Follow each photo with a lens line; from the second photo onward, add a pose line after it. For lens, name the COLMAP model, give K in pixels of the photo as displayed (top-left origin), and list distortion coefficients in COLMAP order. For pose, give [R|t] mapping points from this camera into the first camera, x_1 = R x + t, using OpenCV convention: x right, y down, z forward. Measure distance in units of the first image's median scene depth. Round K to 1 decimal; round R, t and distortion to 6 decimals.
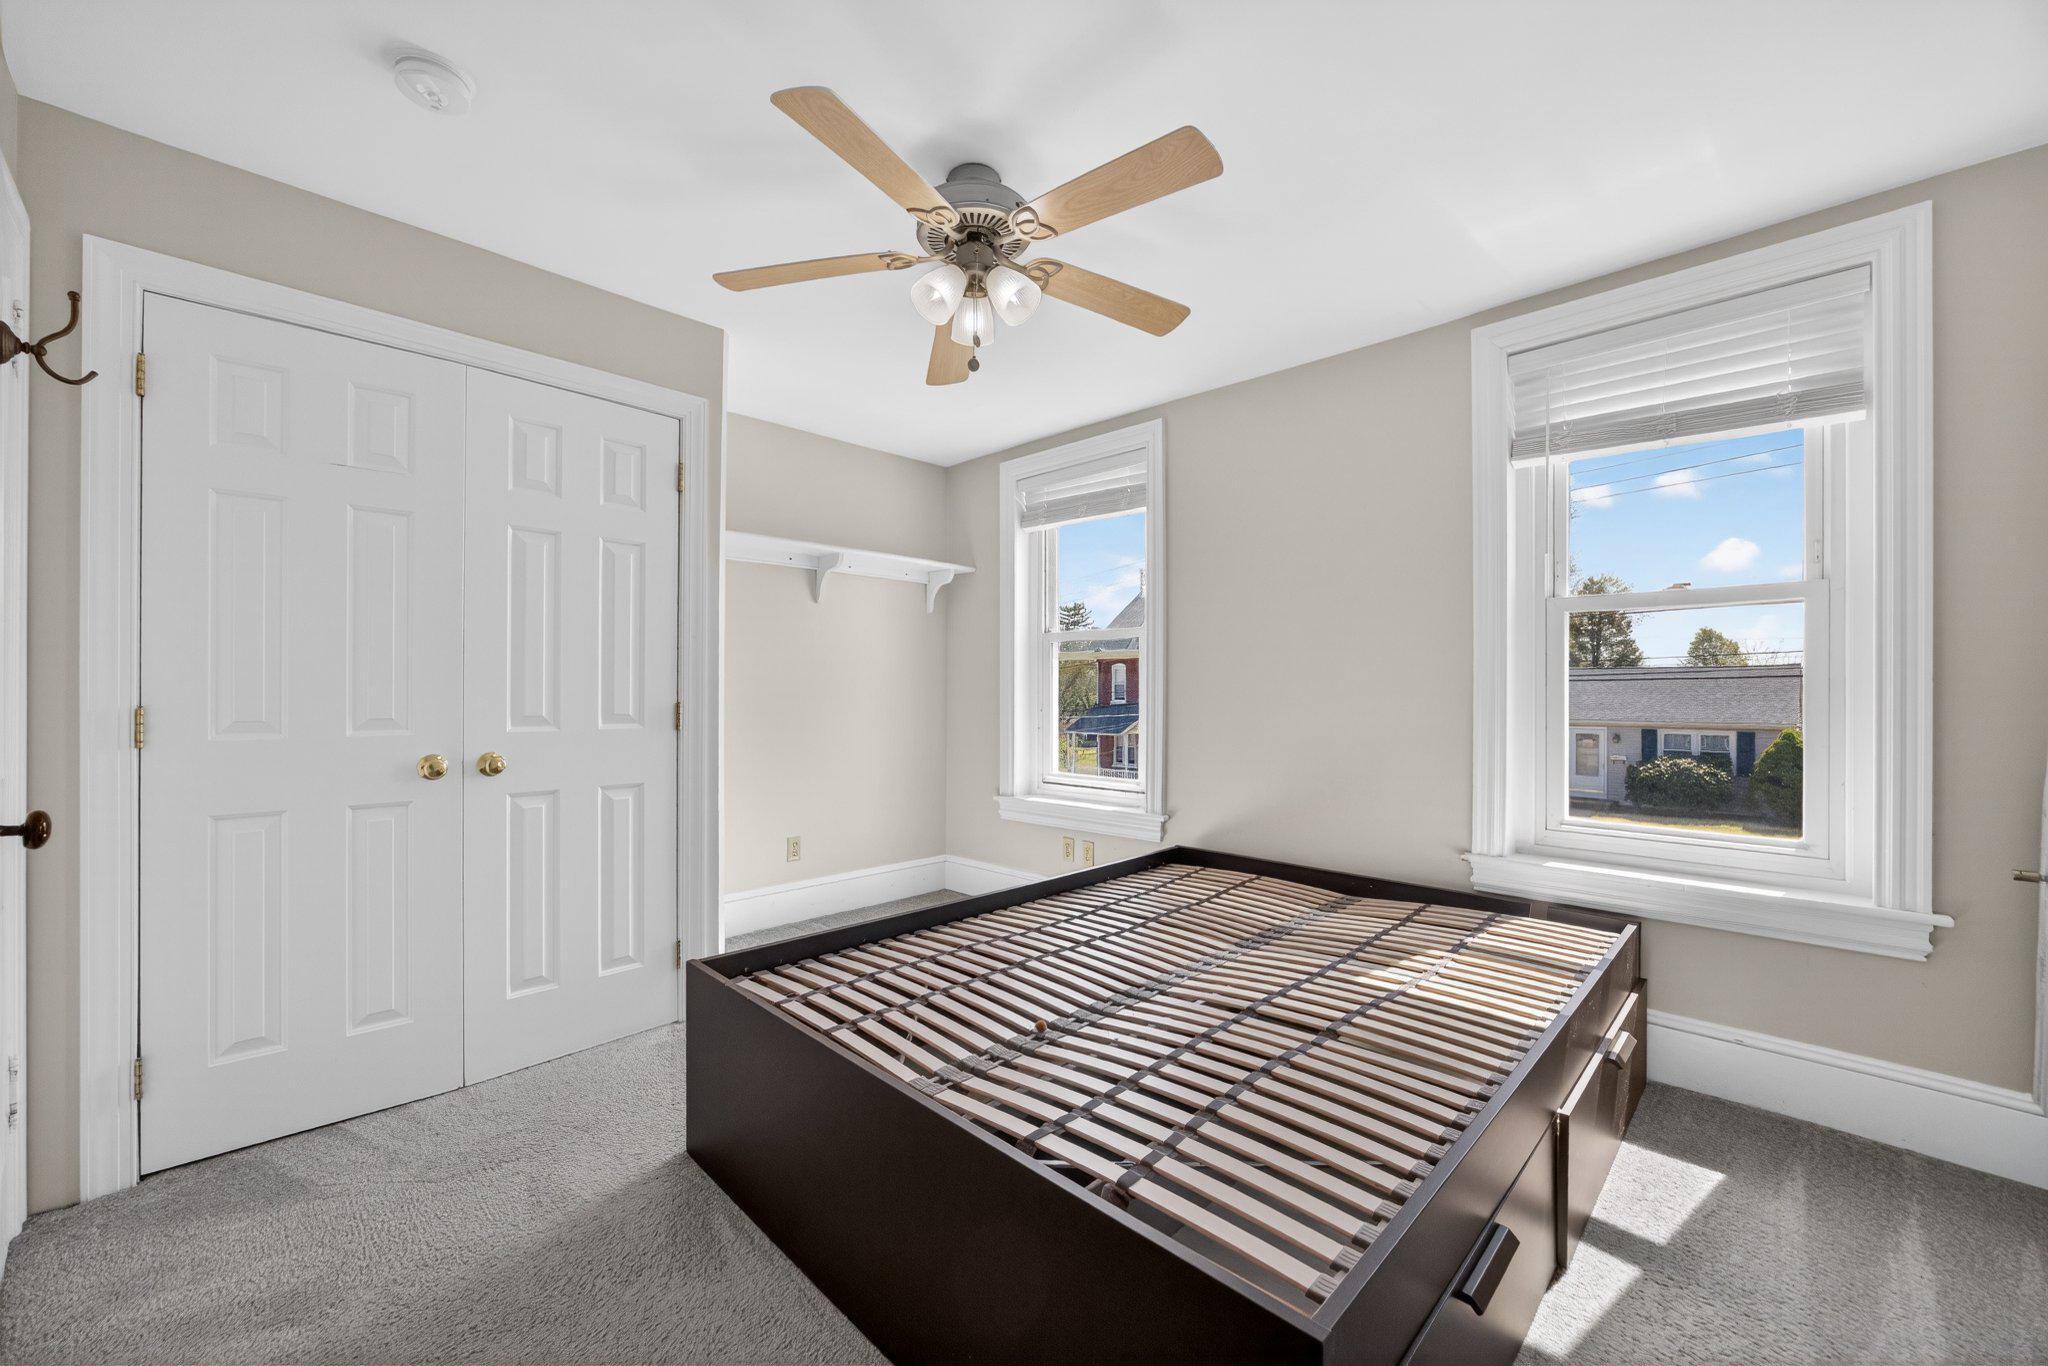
lens RADIAL K [[793.9, 0, 1024.9], [0, 793.9, 684.3], [0, 0, 1]] dist [-0.019426, 0.006302]
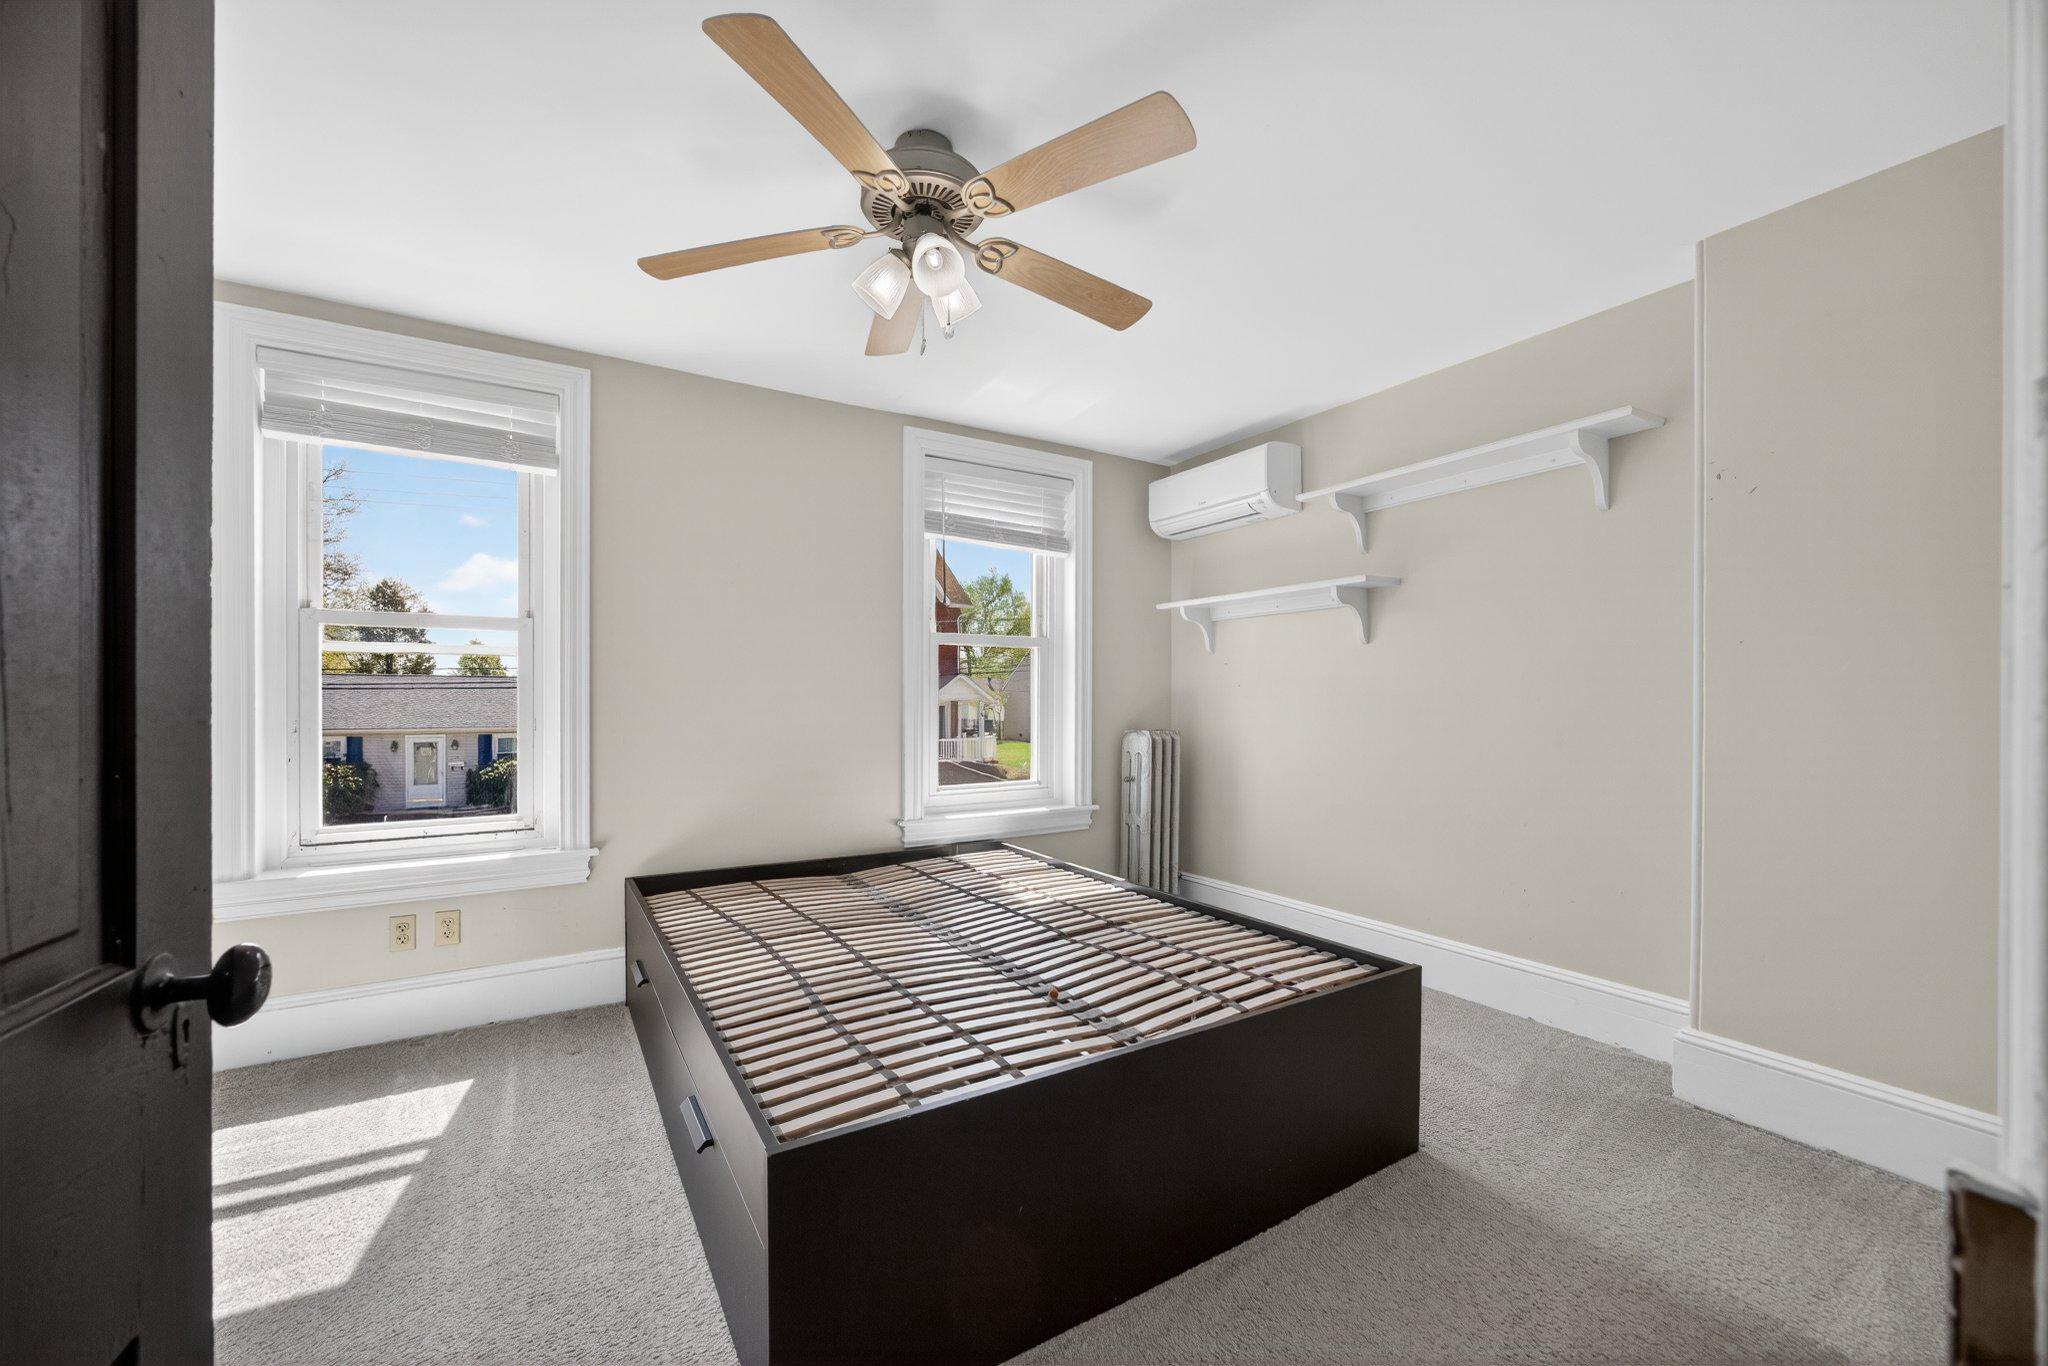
lens RADIAL K [[793.9, 0, 1019.7], [0, 793.9, 696.4], [0, 0, 1]] dist [-0.019426, 0.006302]
pose [[0.261512, -0.000427, 0.965200, -0.771081], [-0.004931, 0.999986, 0.001778, 0.002873], [-0.965188, -0.005224, 0.261506, 0.533744]]
